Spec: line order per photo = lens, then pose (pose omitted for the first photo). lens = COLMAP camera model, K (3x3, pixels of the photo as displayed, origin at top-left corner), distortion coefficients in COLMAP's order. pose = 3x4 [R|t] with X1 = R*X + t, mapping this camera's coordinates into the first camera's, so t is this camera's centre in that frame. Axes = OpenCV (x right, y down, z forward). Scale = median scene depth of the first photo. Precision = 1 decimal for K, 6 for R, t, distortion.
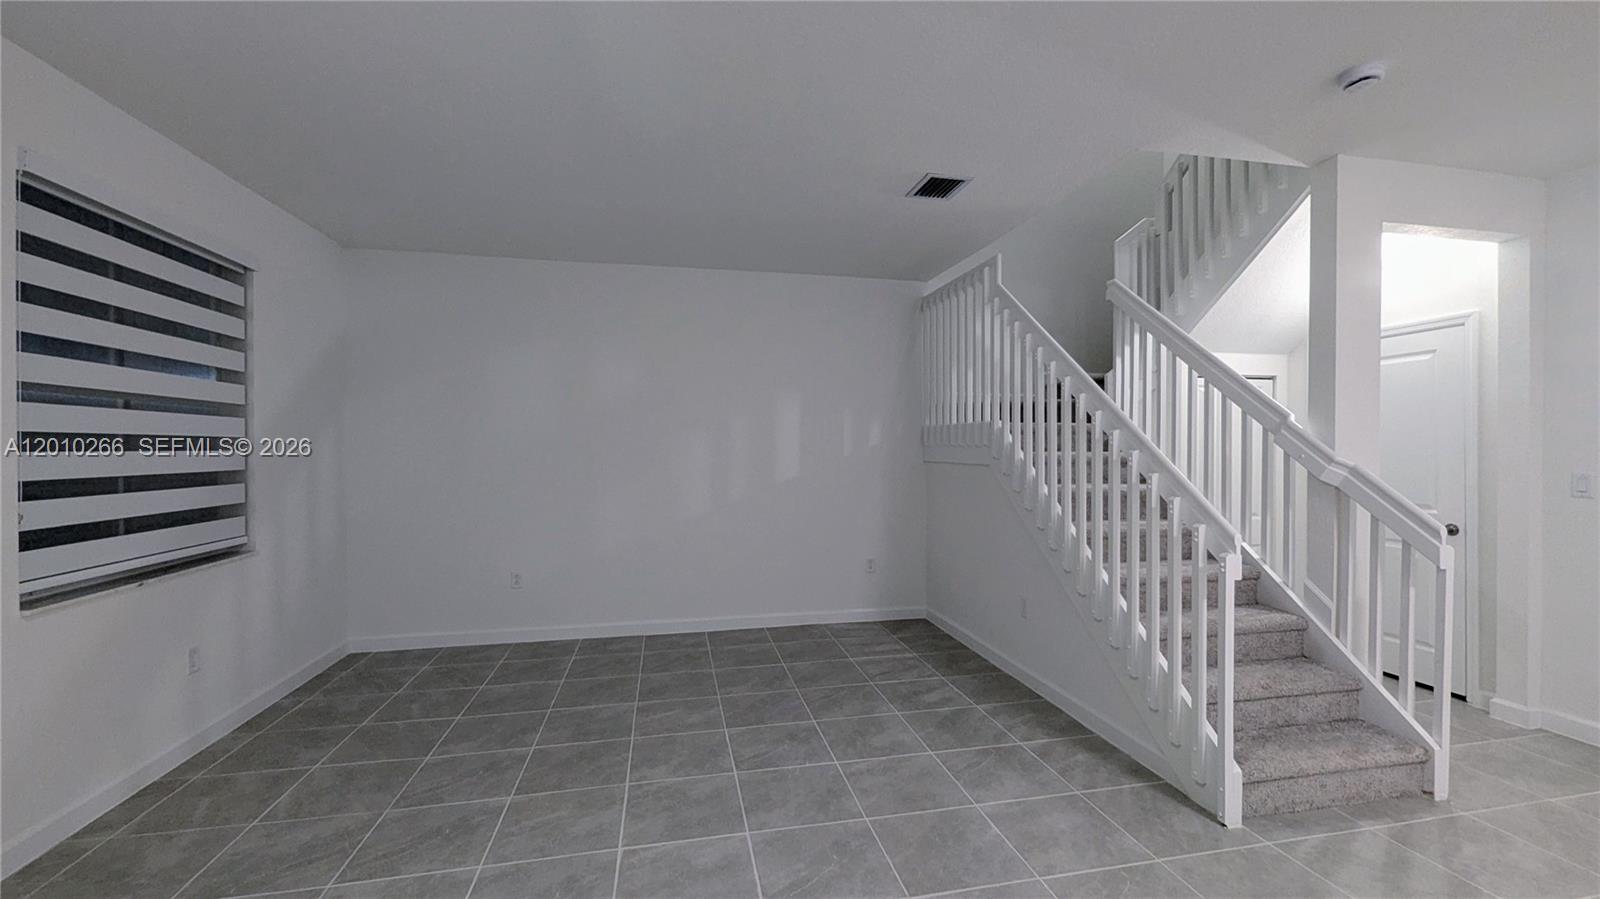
lens RADIAL K [[659.7, 0, 807.6], [0, 659.7, 451.7], [0, 0, 1]] dist [-0.002356, 0.000079]
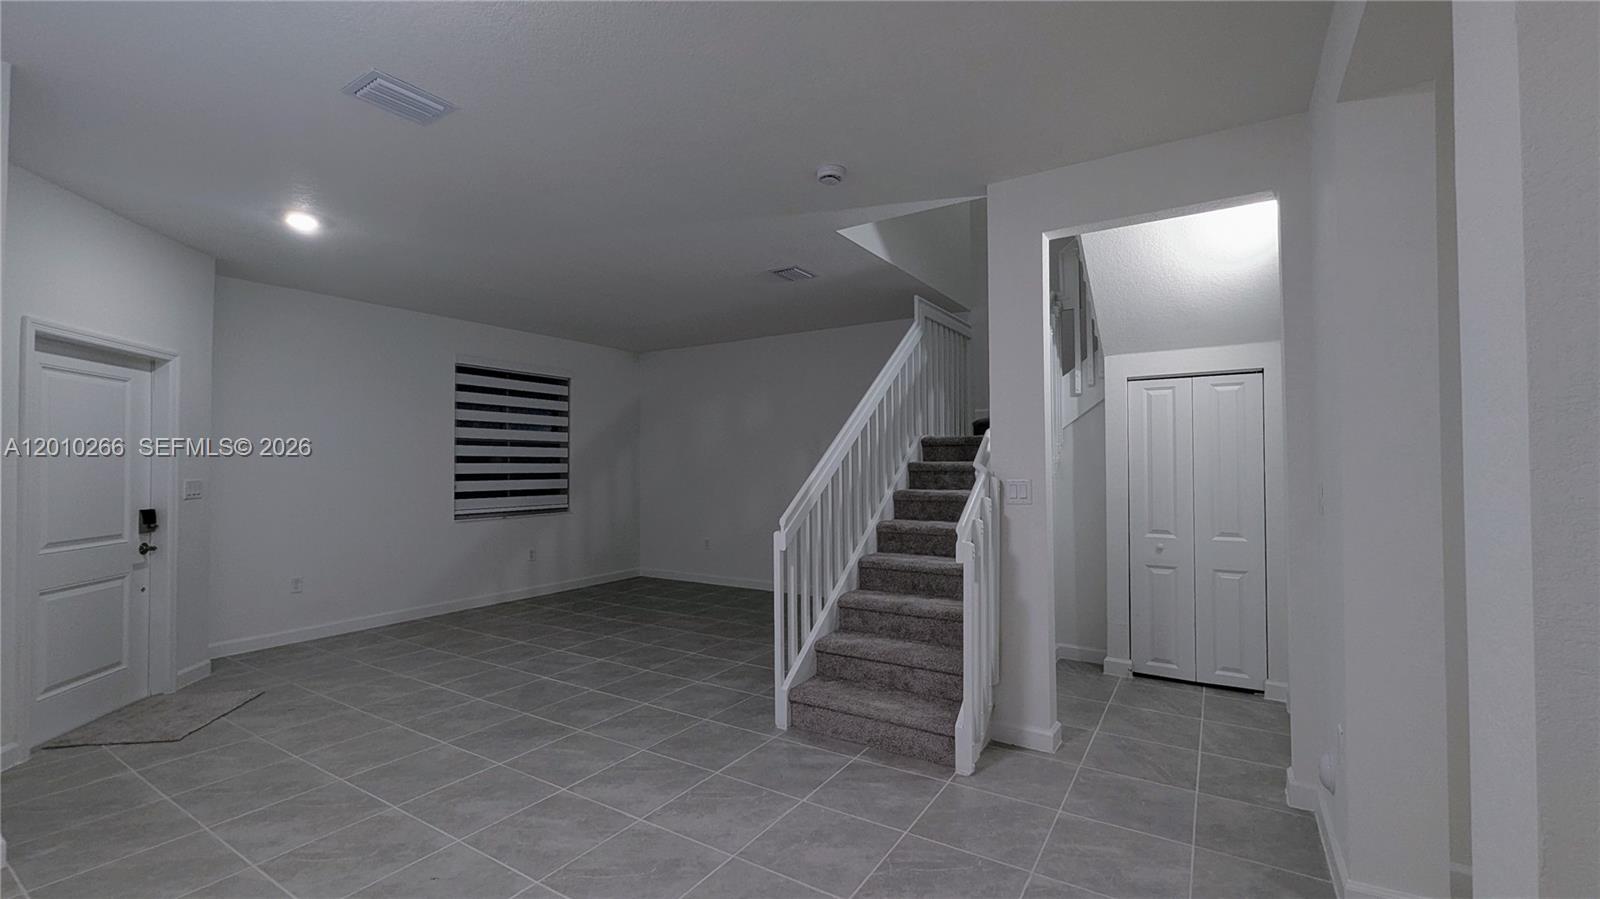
lens RADIAL K [[659.7, 0, 807.2], [0, 659.7, 452.7], [0, 0, 1]] dist [-0.002356, 0.000079]
pose [[0.718161, -0.017268, -0.695663, 1.269596], [-0.002008, 0.999636, -0.026887, 0.020463], [0.695874, 0.020706, 0.717865, 0.021109]]
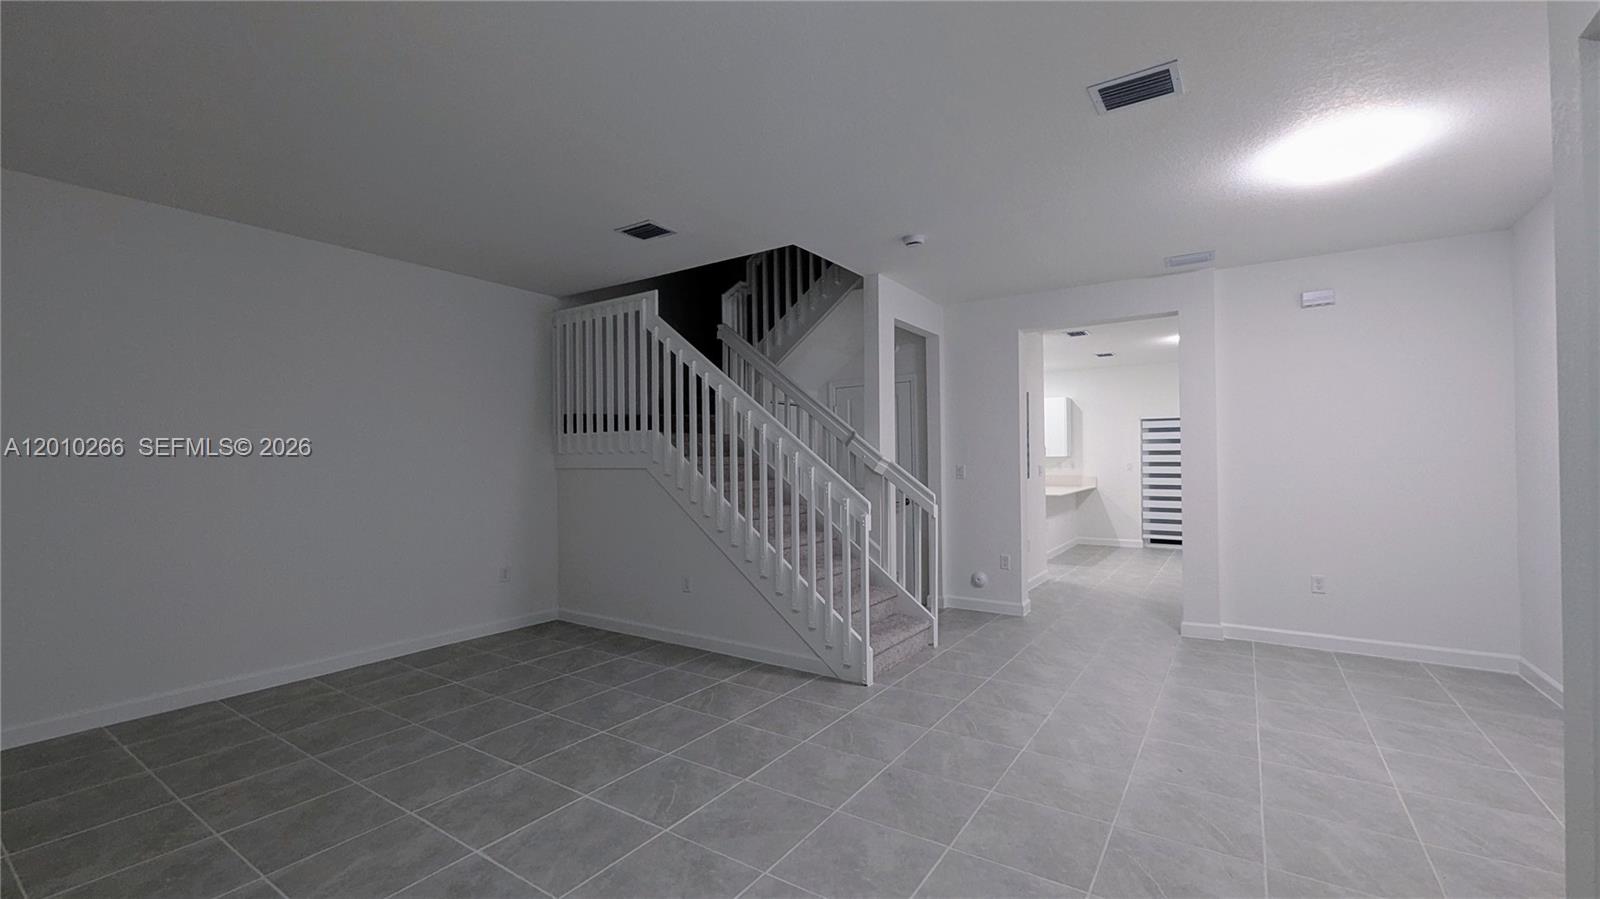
lens RADIAL K [[659.7, 0, 806.7], [0, 659.7, 451.1], [0, 0, 1]] dist [-0.002356, 0.000079]
pose [[0.716633, 0.005455, 0.697429, -0.447827], [0.013907, 0.999659, -0.022109, 0.025769], [-0.697312, 0.025543, 0.716312, -0.043365]]
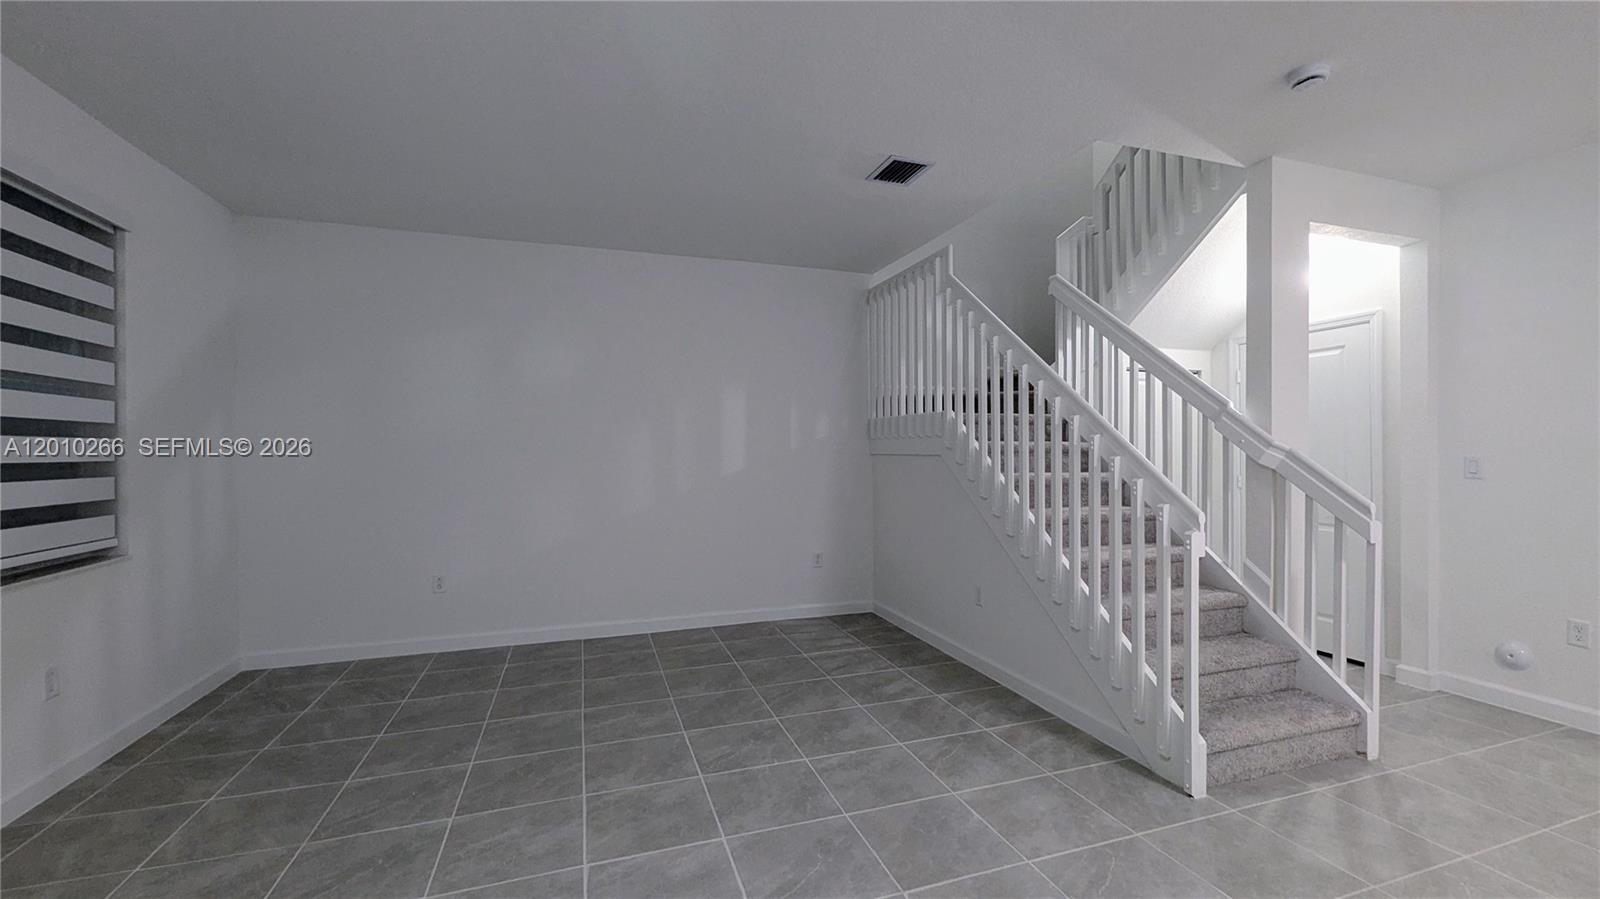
lens RADIAL K [[659.7, 0, 808.2], [0, 659.7, 452.7], [0, 0, 1]] dist [-0.002356, 0.000079]
pose [[0.992673, -0.003798, 0.120774, -0.062202], [0.004116, 0.999989, -0.002377, 0.024098], [-0.120764, 0.002856, 0.992677, 0.038799]]
